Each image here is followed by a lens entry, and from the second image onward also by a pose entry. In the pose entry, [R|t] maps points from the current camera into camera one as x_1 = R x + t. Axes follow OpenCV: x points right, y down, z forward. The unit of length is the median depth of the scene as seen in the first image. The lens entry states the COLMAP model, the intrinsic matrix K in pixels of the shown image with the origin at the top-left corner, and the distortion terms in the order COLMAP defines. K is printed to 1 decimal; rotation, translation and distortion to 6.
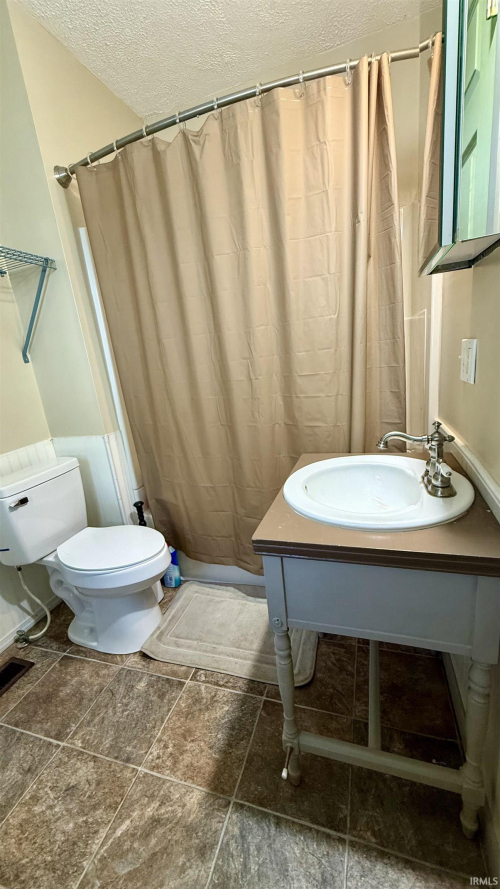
lens RADIAL K [[354.9, 0, 250.5], [0, 354.9, 443.0], [0, 0, 1]] dist [0.001065, 0.000259]
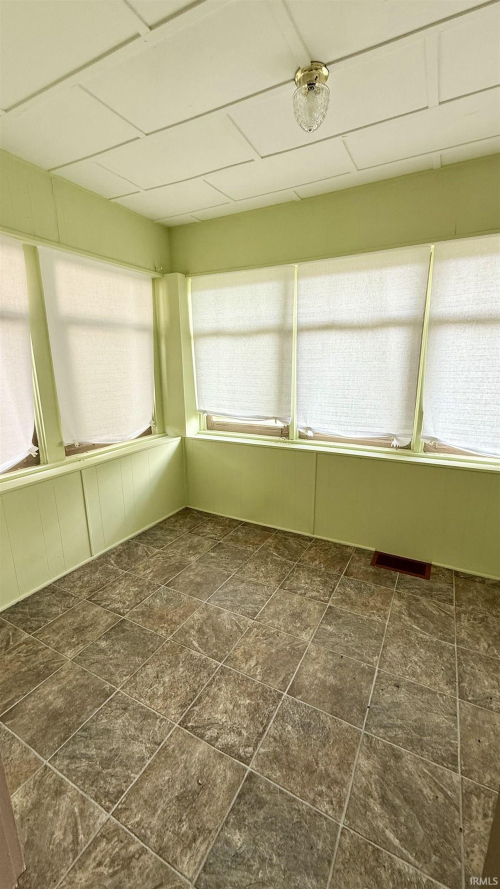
lens RADIAL K [[354.9, 0, 250.5], [0, 354.9, 443.0], [0, 0, 1]] dist [0.001065, 0.000259]
pose [[0.179433, -0.117213, 0.976762, -1.176300], [0.226285, 0.971172, 0.074974, -0.200443], [-0.957392, 0.207574, 0.200784, 0.841391]]
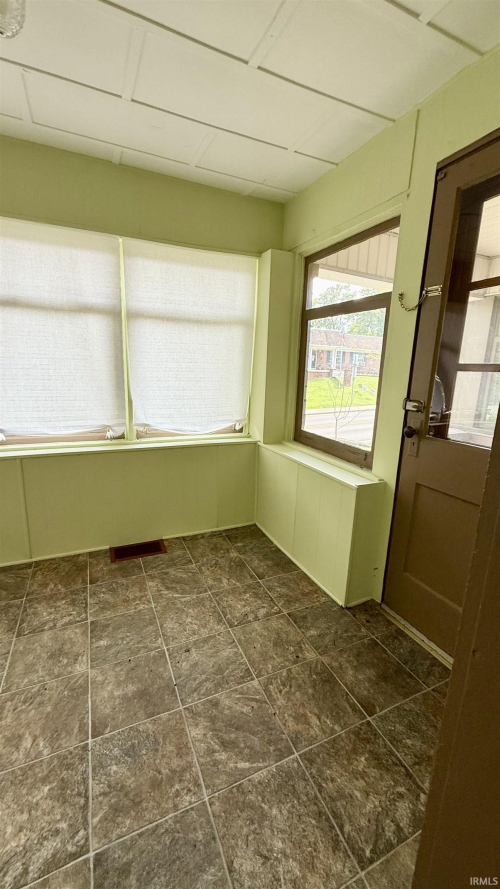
lens RADIAL K [[354.9, 0, 250.5], [0, 354.9, 443.0], [0, 0, 1]] dist [0.001065, 0.000259]
pose [[-0.672681, -0.071661, 0.736454, -1.036074], [0.217812, 0.932023, 0.289641, -0.223040], [-0.707148, 0.355244, -0.611346, 1.175554]]
